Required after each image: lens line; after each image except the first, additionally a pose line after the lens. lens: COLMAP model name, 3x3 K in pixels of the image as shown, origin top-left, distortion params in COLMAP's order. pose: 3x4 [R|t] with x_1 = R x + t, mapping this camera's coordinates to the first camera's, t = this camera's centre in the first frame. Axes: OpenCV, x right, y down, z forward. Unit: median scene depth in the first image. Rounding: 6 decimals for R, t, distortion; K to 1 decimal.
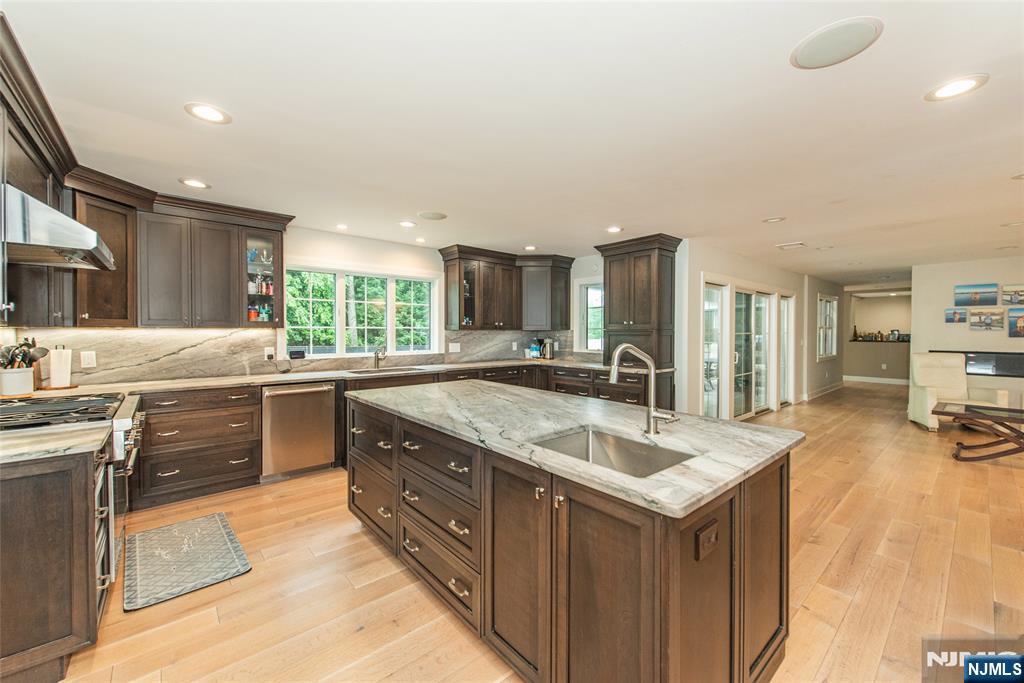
lens RADIAL K [[405.7, 0, 506.6], [0, 405.7, 338.2], [0, 0, 1]] dist [-0.000753, -0.000326]
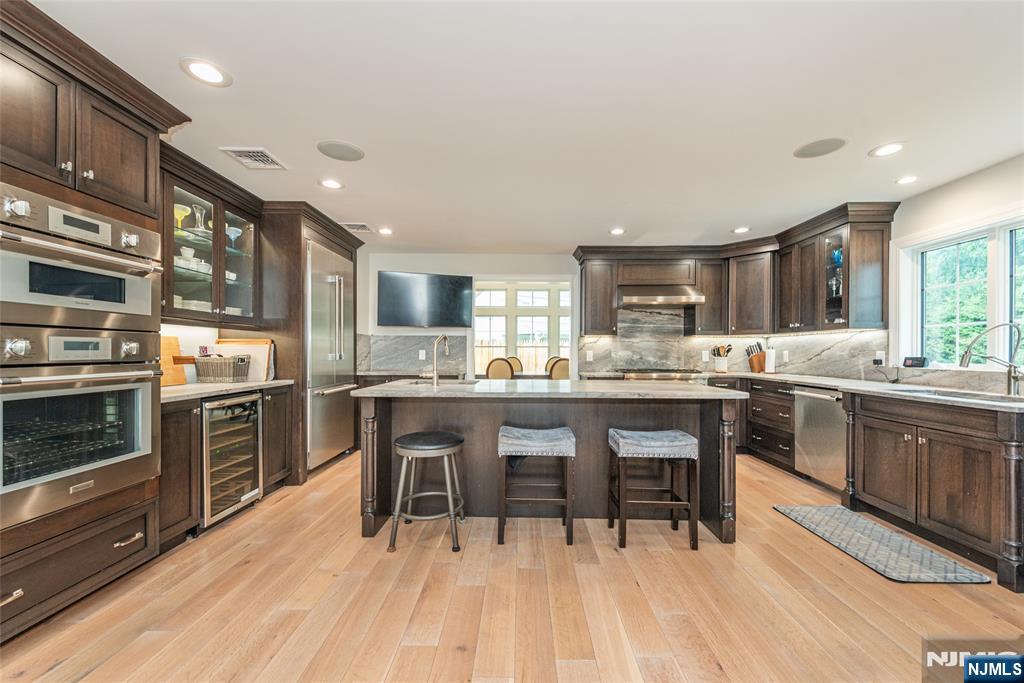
lens RADIAL K [[405.7, 0, 506.6], [0, 405.7, 338.2], [0, 0, 1]] dist [-0.000753, -0.000326]
pose [[-0.671619, -0.019647, -0.740636, 0.641878], [-0.007206, 0.999774, -0.019986, 0.018596], [0.740862, -0.008086, -0.671609, 1.046854]]
